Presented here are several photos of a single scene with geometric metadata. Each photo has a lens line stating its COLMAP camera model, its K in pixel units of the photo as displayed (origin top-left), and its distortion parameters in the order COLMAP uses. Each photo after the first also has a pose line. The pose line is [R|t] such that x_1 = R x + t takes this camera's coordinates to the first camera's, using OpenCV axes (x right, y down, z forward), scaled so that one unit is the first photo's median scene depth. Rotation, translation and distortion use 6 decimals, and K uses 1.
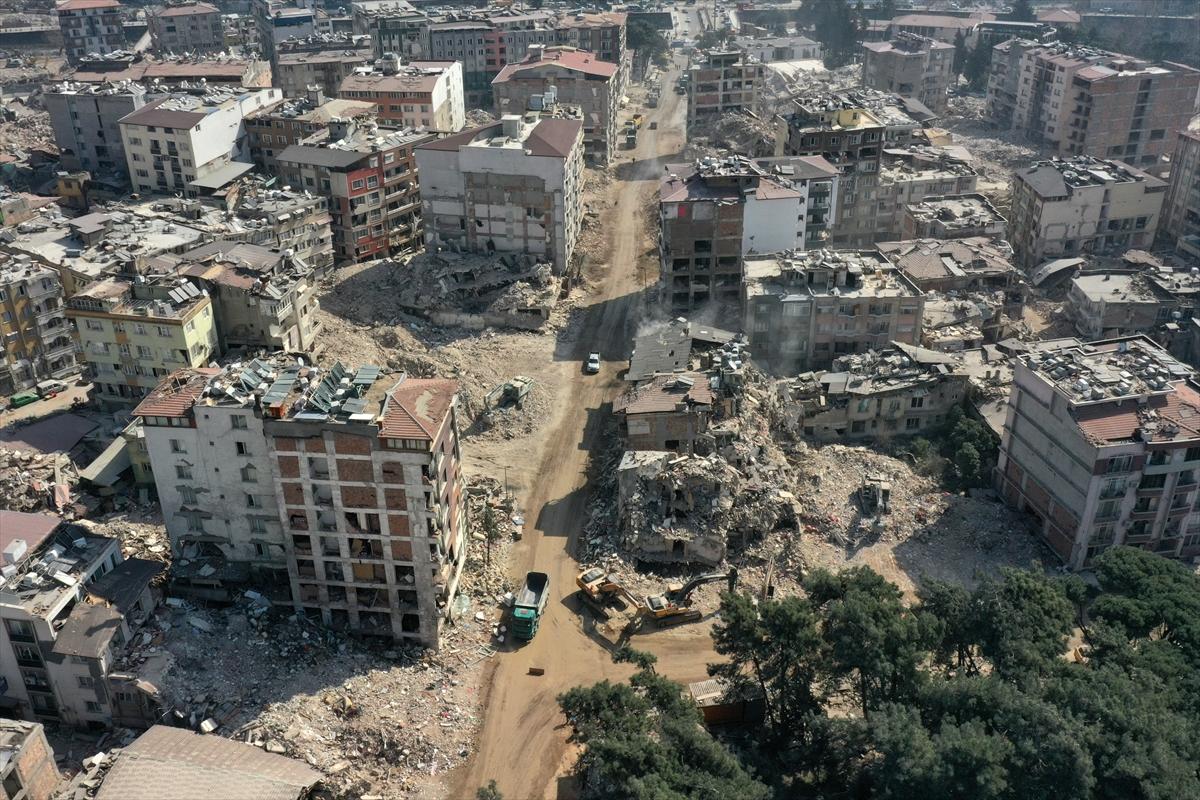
lens RADIAL K [[1280.1, 0, 596.2], [0, 1280.1, 401.0], [0, 0, 1]] dist [0.011809, 0.000000]
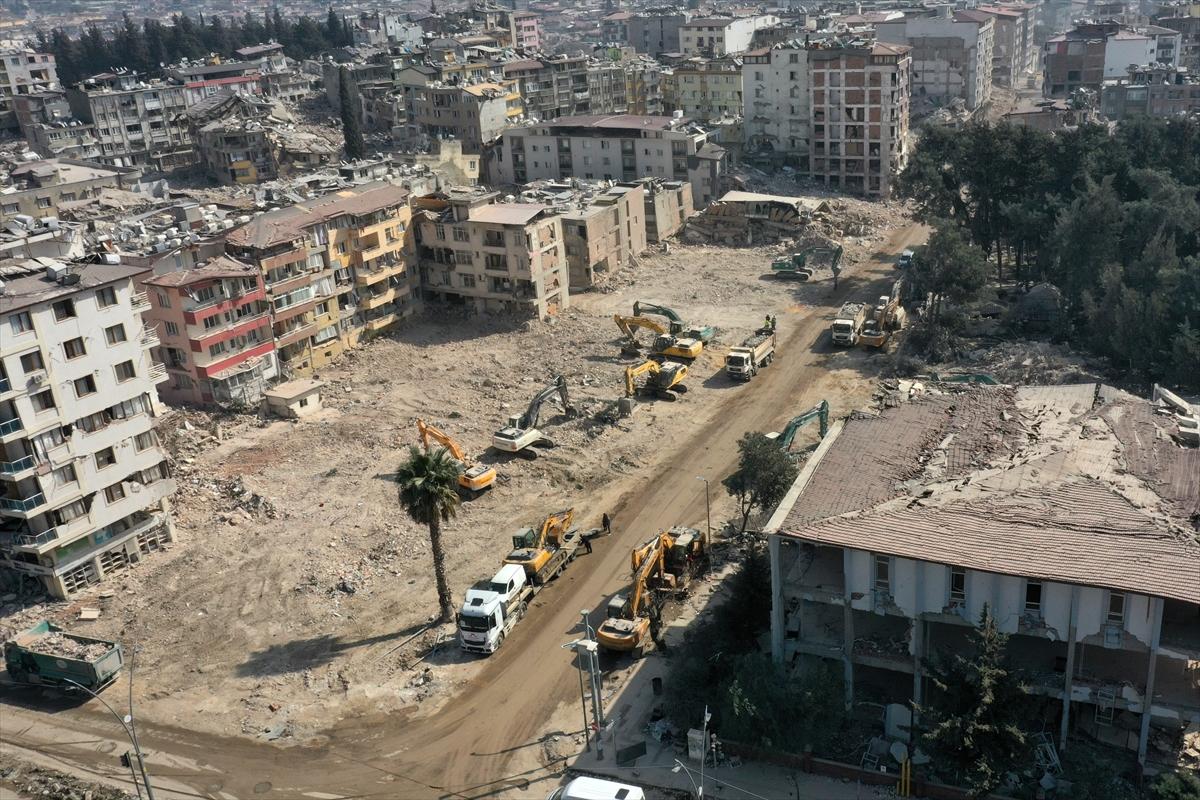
lens RADIAL K [[1280.1, 0, 602.5], [0, 1280.1, 399.2], [0, 0, 1]] dist [0.011809, 0.000000]
pose [[0.953579, 0.063706, -0.294328, 0.038847], [-0.096528, 0.990459, -0.098357, 0.694556], [0.285254, 0.122202, 0.950630, -0.779631]]
